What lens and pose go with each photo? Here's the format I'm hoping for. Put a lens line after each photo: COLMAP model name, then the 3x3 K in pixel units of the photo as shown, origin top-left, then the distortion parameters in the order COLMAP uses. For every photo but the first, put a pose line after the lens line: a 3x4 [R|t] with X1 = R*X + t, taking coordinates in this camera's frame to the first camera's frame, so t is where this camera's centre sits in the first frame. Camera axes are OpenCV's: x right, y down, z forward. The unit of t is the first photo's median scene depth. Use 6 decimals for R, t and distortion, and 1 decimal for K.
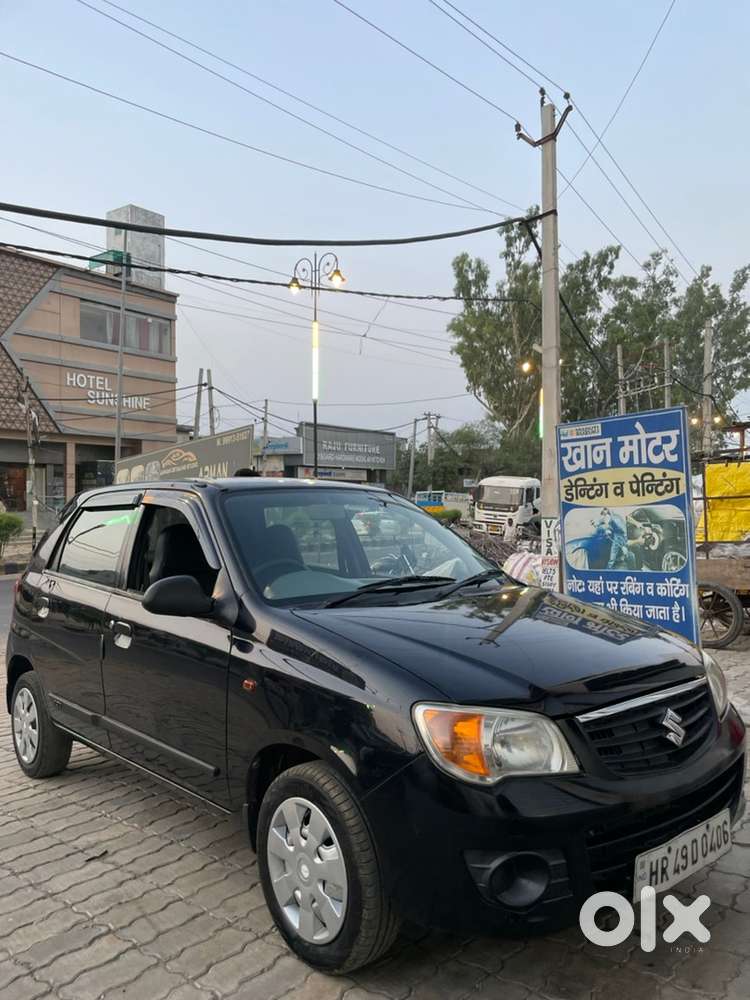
lens RADIAL K [[777.2, 0, 393.9], [0, 777.2, 502.8], [0, 0, 1]] dist [0.092992, -0.126674]
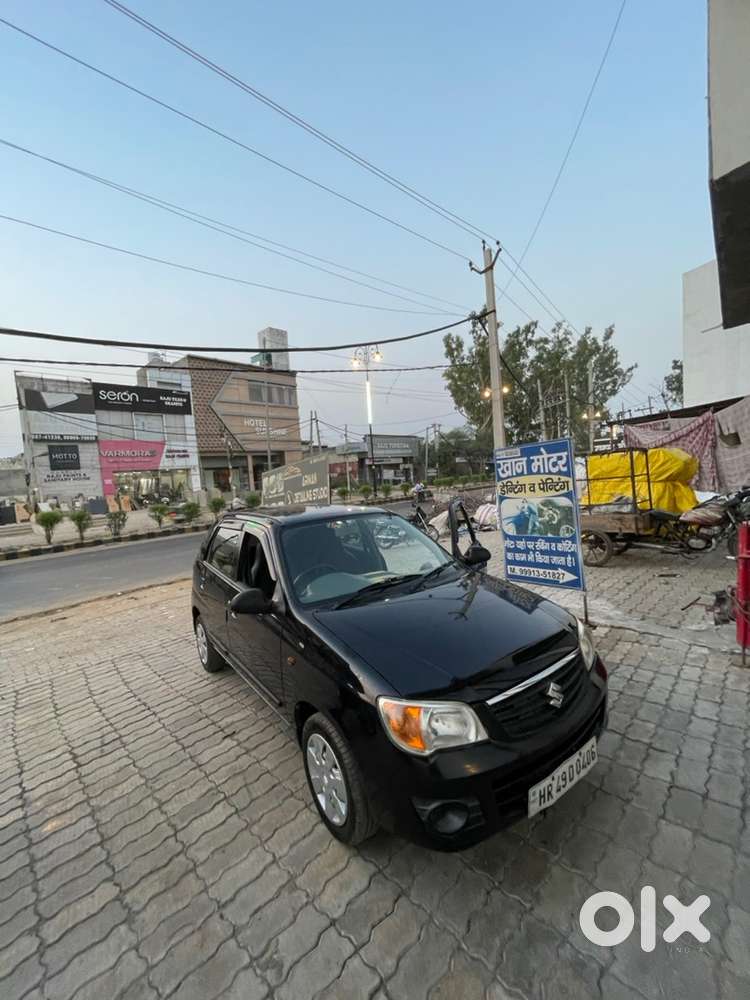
lens RADIAL K [[411.5, 0, 375.0], [0, 411.5, 500.0], [0, 0, 1]] dist [-0.002319, -0.000044]
pose [[0.991762, -0.057815, -0.114302, 0.050413], [0.065596, 0.995693, 0.065522, -0.068614], [0.110021, -0.072480, 0.991283, 0.082691]]
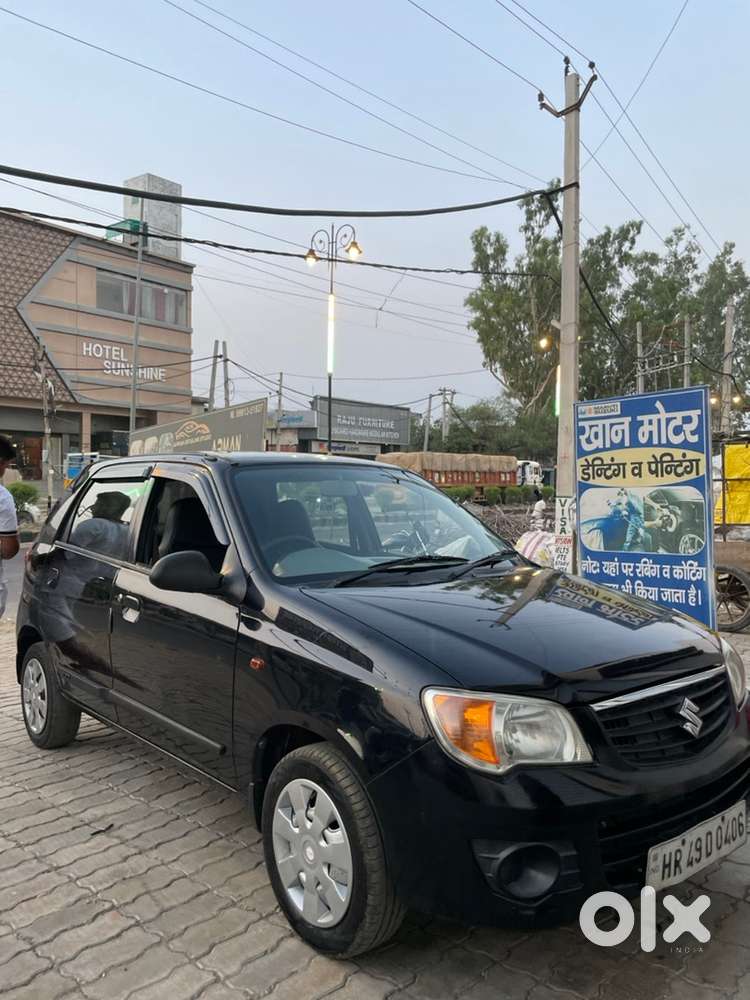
lens RADIAL K [[777.0, 0, 393.9], [0, 777.0, 497.9], [0, 0, 1]] dist [0.093289, -0.129309]
pose [[0.999698, 0.017826, -0.016900, 0.000315], [-0.017389, 0.999519, 0.025675, -0.001640], [0.017349, -0.025374, 0.999527, 0.012160]]
